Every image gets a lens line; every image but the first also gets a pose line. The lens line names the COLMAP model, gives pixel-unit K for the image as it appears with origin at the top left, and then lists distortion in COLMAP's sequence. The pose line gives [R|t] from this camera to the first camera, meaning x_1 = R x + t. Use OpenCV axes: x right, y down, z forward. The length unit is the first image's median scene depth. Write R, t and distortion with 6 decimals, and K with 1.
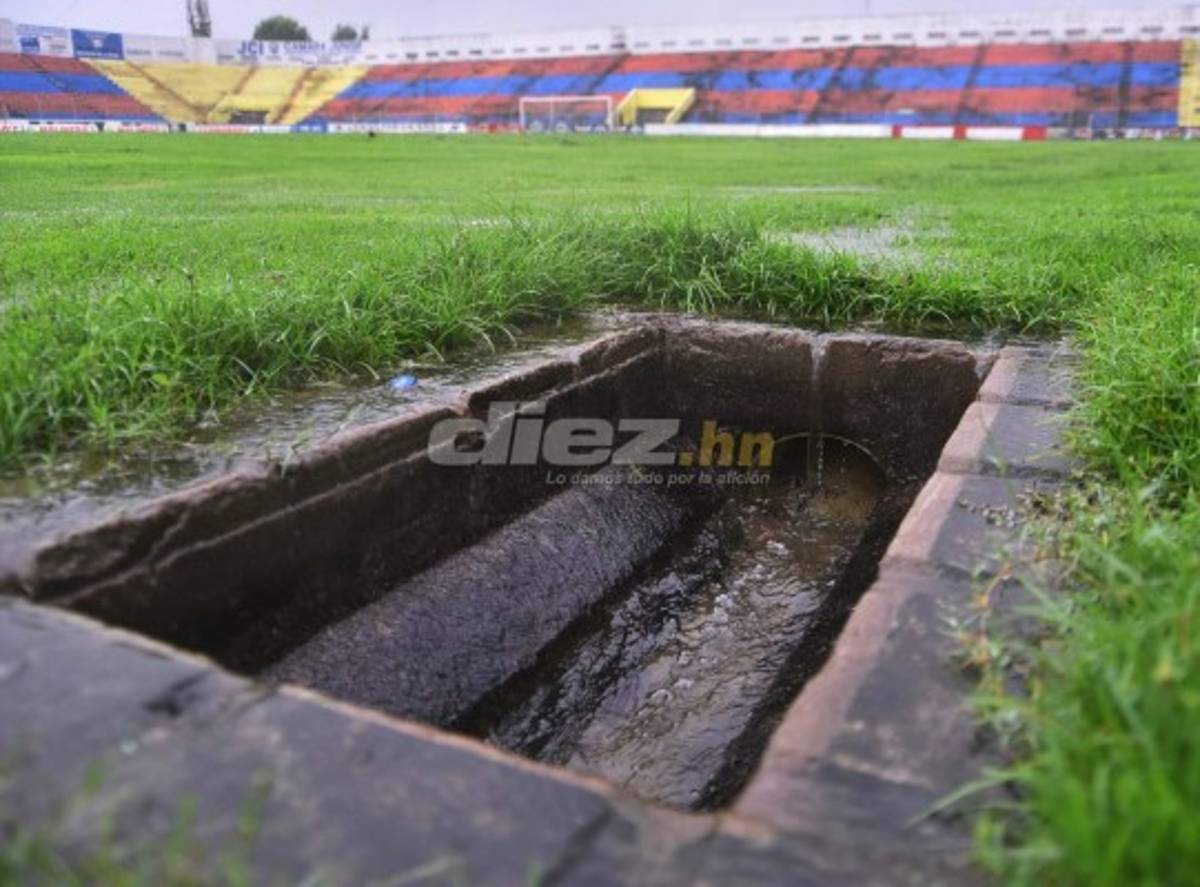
lens RADIAL K [[962.6, 0, 700.1], [0, 962.6, 410.5], [0, 0, 1]] dist [-0.055131, 0.018687]
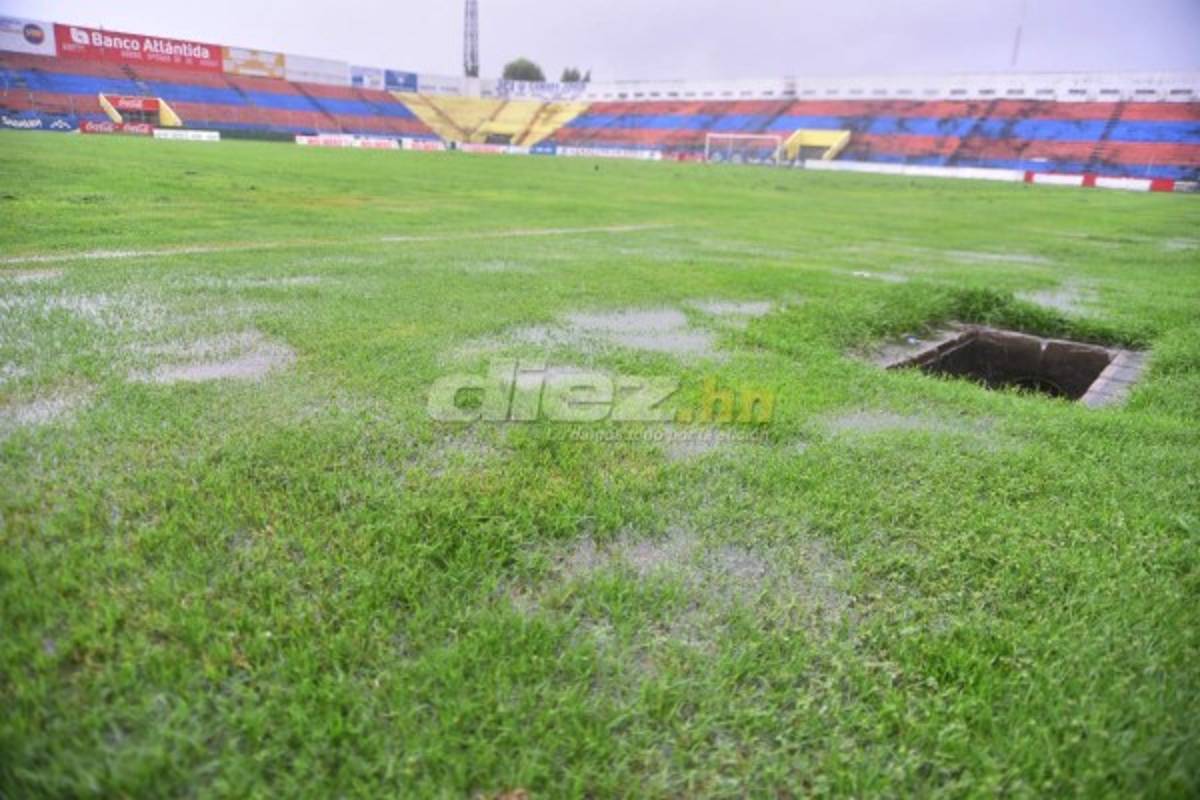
lens RADIAL K [[781.0, 0, 604.2], [0, 781.0, 415.9], [0, 0, 1]] dist [-0.055421, 0.017154]
pose [[0.957933, 0.124166, -0.258740, -0.006469], [-0.114515, 0.992054, 0.052107, 0.002230], [0.263154, -0.020285, 0.964541, -0.019013]]
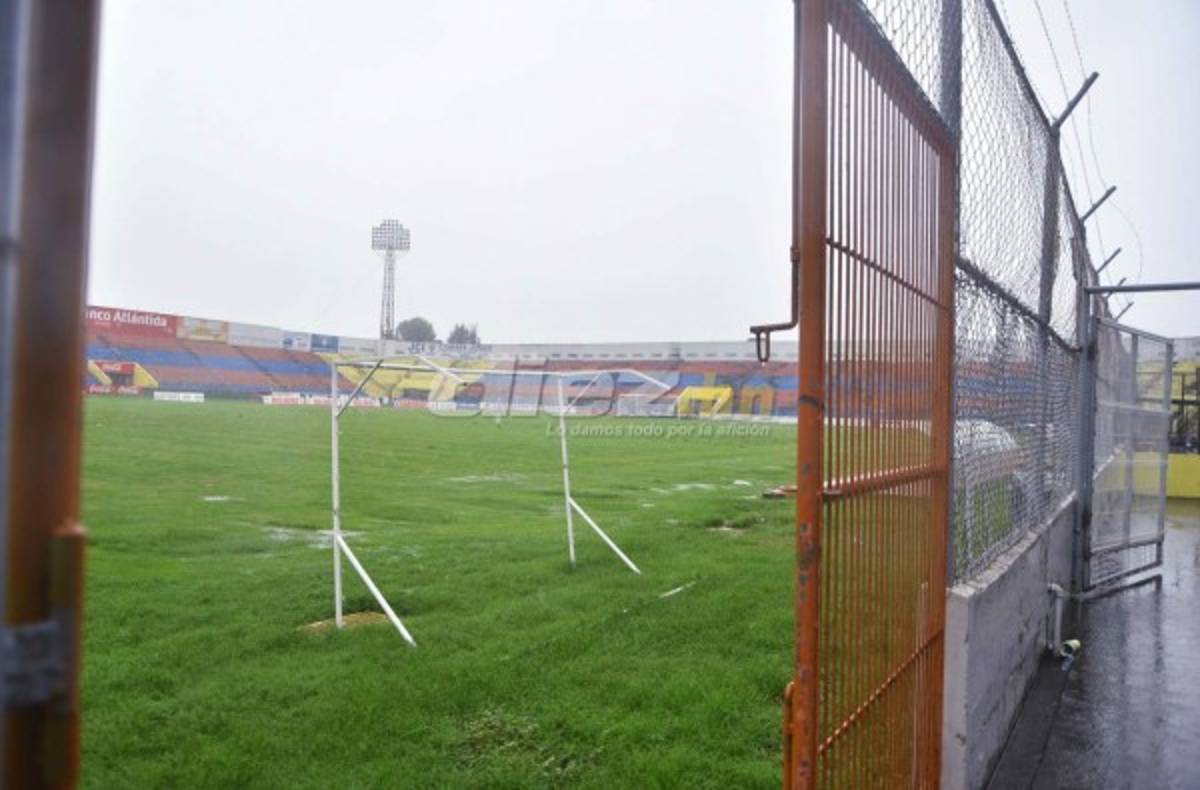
lens RADIAL K [[893.1, 0, 541.1], [0, 893.1, 395.0], [0, 0, 1]] dist [-0.010215, -0.001234]
pose [[0.981065, 0.026838, -0.191809, -0.026177], [-0.080205, 0.957740, -0.276228, 0.063138], [0.176289, 0.286382, 0.941758, -0.291362]]
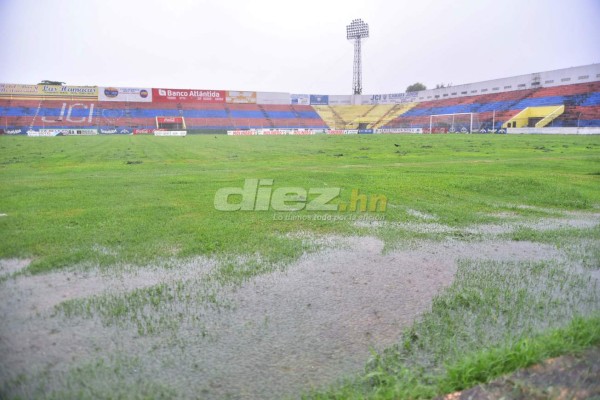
lens RADIAL K [[400.1, 0, 302.3], [0, 400.1, 206.6], [0, 0, 1]] dist [-0.049850, 0.016919]
pose [[0.708533, 0.112669, -0.696625, 0.150921], [-0.177613, 0.983865, -0.021523, -0.069394], [0.682960, 0.138979, 0.717112, 0.229310]]
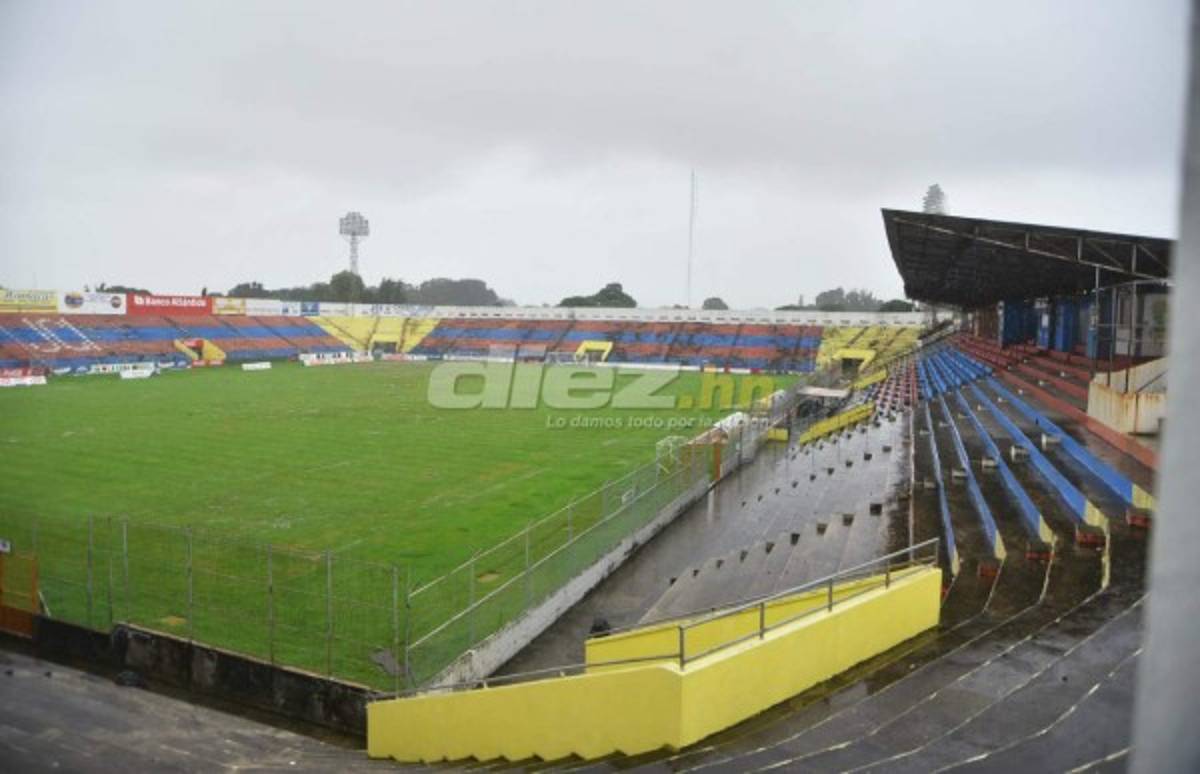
lens RADIAL K [[801.7, 0, 599.7], [0, 801.7, 401.7], [0, 0, 1]] dist [-0.054319, 0.021468]
pose [[0.998512, 0.005206, 0.054284, -0.125919], [0.003766, 0.986475, -0.163866, 0.095977], [-0.054403, 0.163827, 0.984988, -0.745626]]
